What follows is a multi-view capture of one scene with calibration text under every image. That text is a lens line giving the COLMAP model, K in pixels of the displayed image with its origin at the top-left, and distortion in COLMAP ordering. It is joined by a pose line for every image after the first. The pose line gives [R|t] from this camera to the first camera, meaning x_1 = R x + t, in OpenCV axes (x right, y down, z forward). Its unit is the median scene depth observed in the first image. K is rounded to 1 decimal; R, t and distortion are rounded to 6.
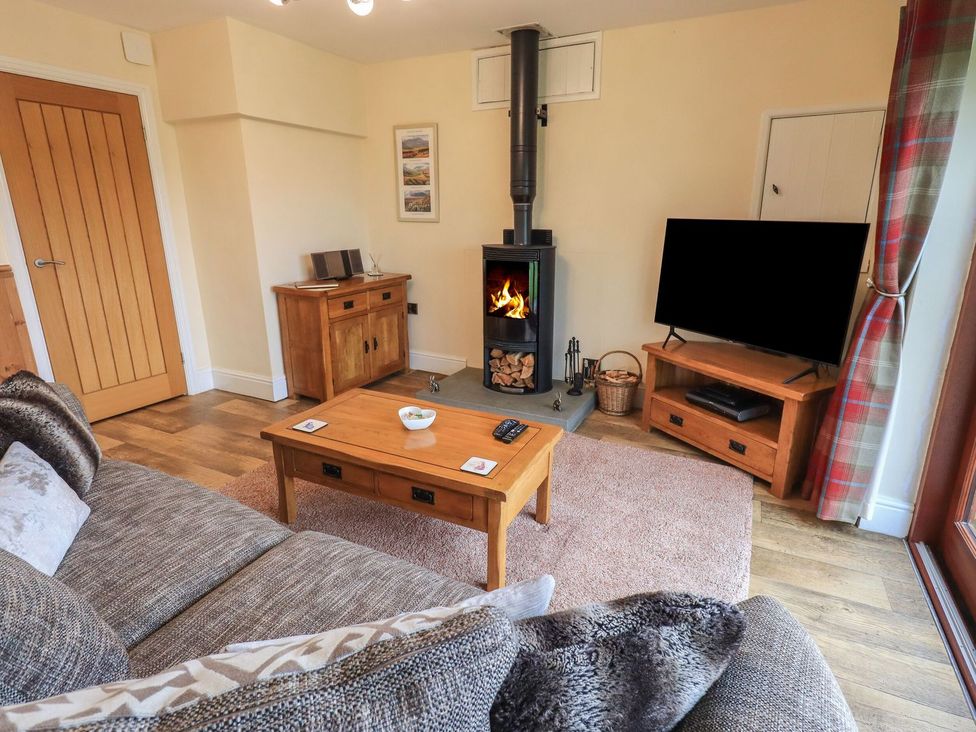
lens RADIAL K [[513.6, 0, 491.9], [0, 513.6, 360.8], [0, 0, 1]] dist [-0.001849, 0.000196]
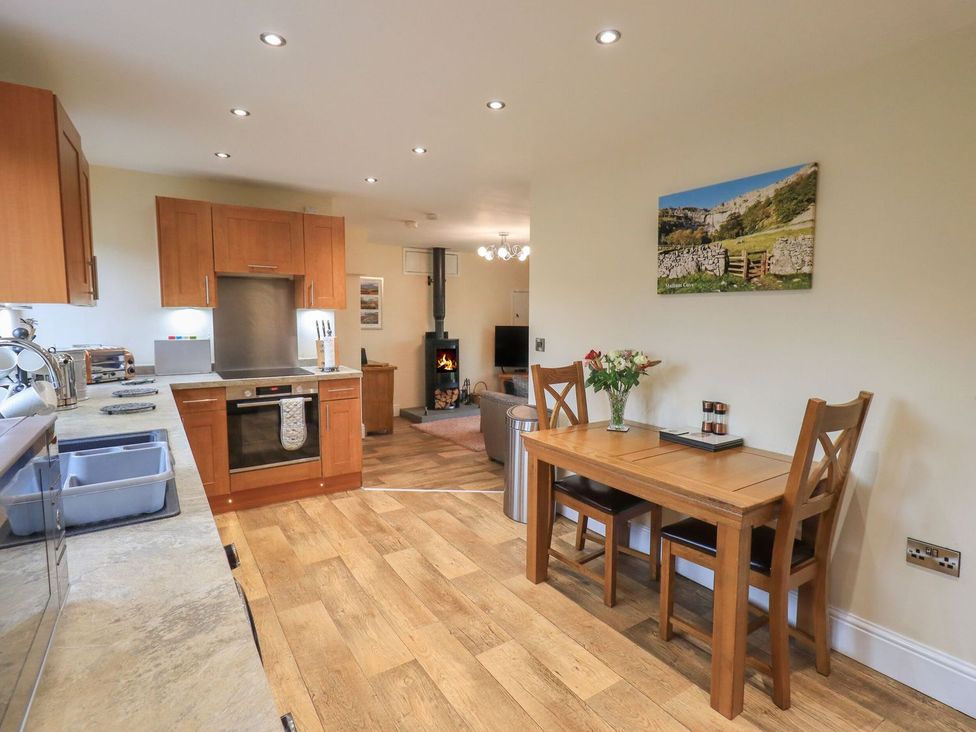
lens RADIAL K [[513.6, 0, 488.8], [0, 513.6, 359.3], [0, 0, 1]] dist [-0.001849, 0.000196]
pose [[0.496407, -0.068060, 0.865418, -1.694125], [0.239217, 0.969048, -0.061006, 0.032549], [-0.834479, 0.237307, 0.497323, -0.197048]]
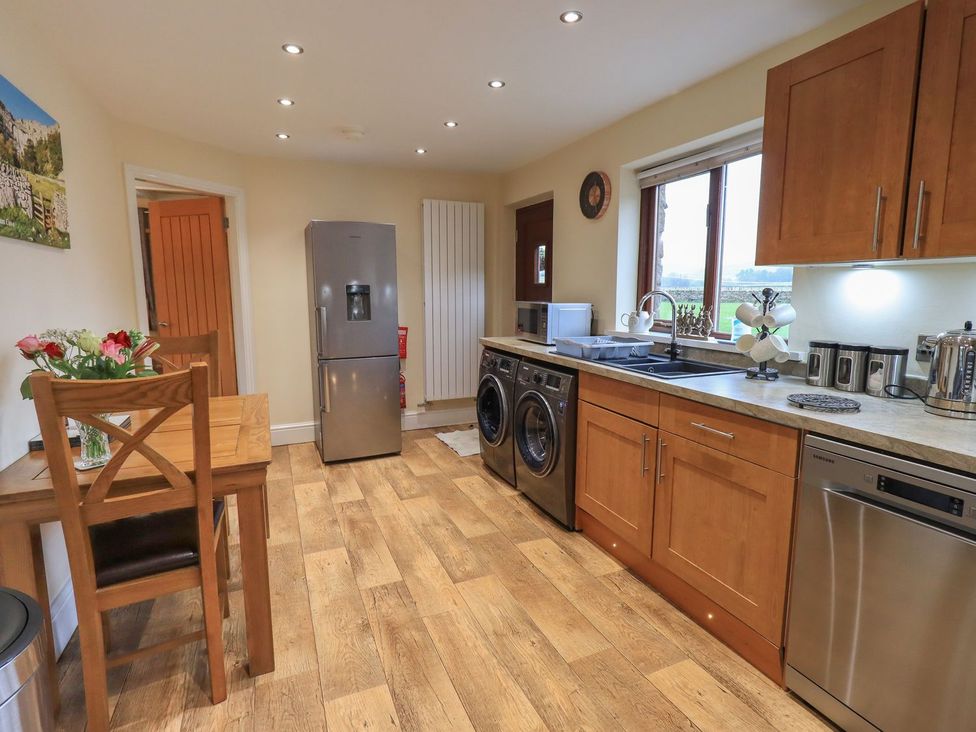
lens RADIAL K [[513.6, 0, 496.1], [0, 513.6, 358.2], [0, 0, 1]] dist [-0.001849, 0.000196]
pose [[-0.625717, 0.106850, -0.772698, -0.813204], [-0.217732, 0.927280, 0.304541, -0.172581], [0.749047, 0.358797, -0.556950, 0.543406]]
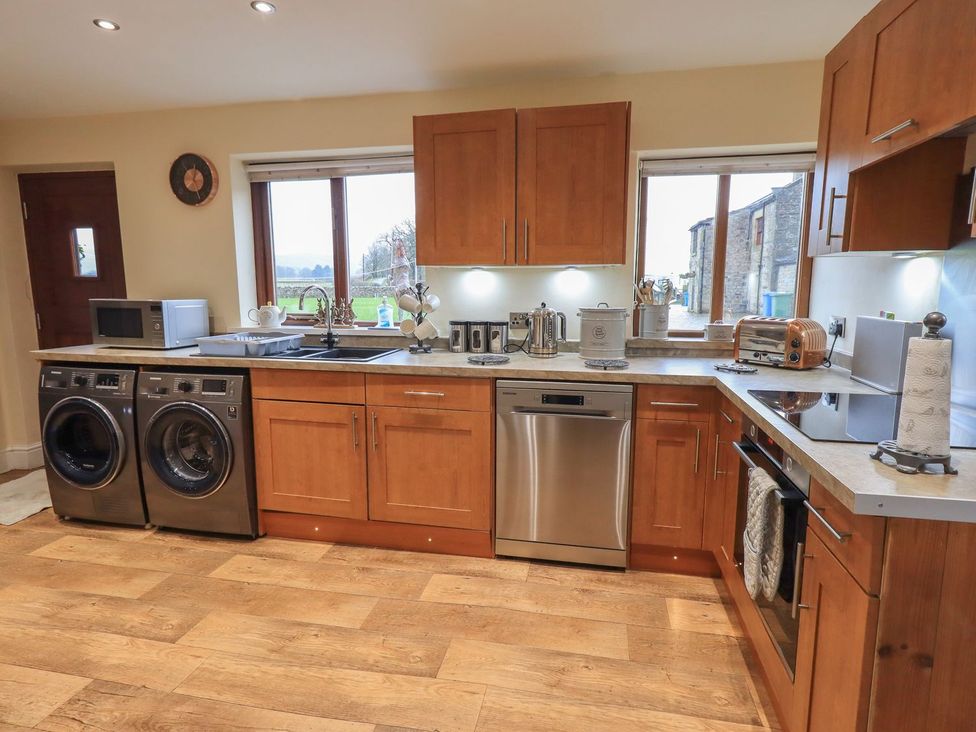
lens RADIAL K [[513.6, 0, 502.2], [0, 513.6, 357.2], [0, 0, 1]] dist [-0.001849, 0.000196]
pose [[0.285886, 0.136627, -0.948474, -0.689468], [-0.270651, 0.960997, 0.056852, -0.105126], [0.919248, 0.240452, 0.311714, 0.317601]]
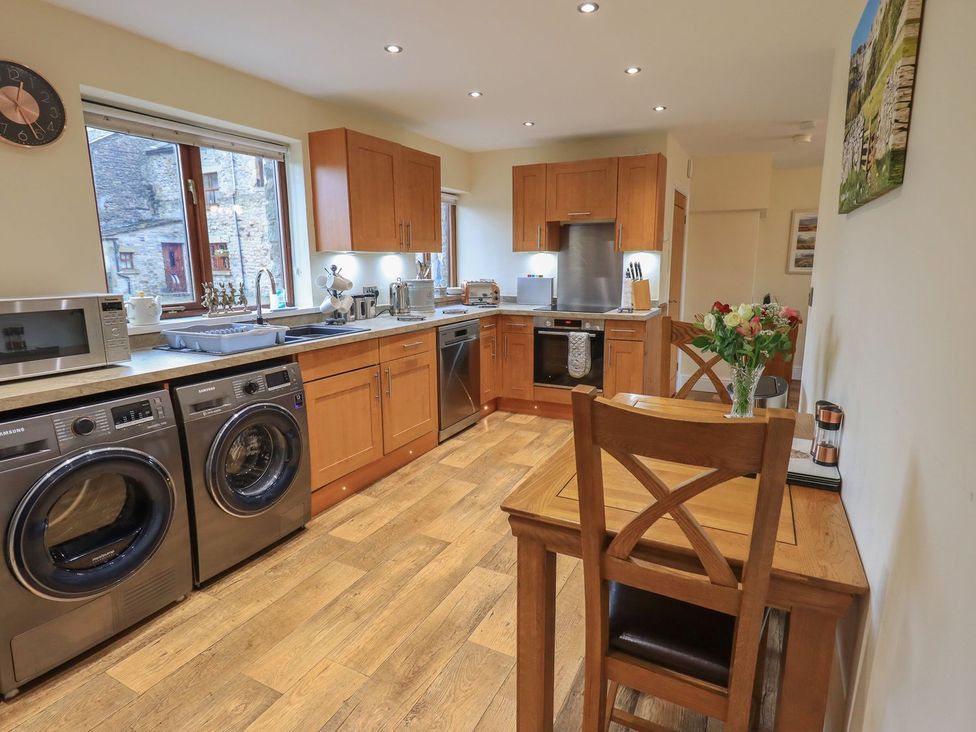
lens RADIAL K [[513.6, 0, 498.3], [0, 513.6, 360.8], [0, 0, 1]] dist [-0.001849, 0.000196]
pose [[0.999986, -0.002577, 0.004659, -1.193455], [0.002995, 0.995769, -0.091839, 0.121420], [-0.004403, 0.091852, 0.995763, -0.486550]]
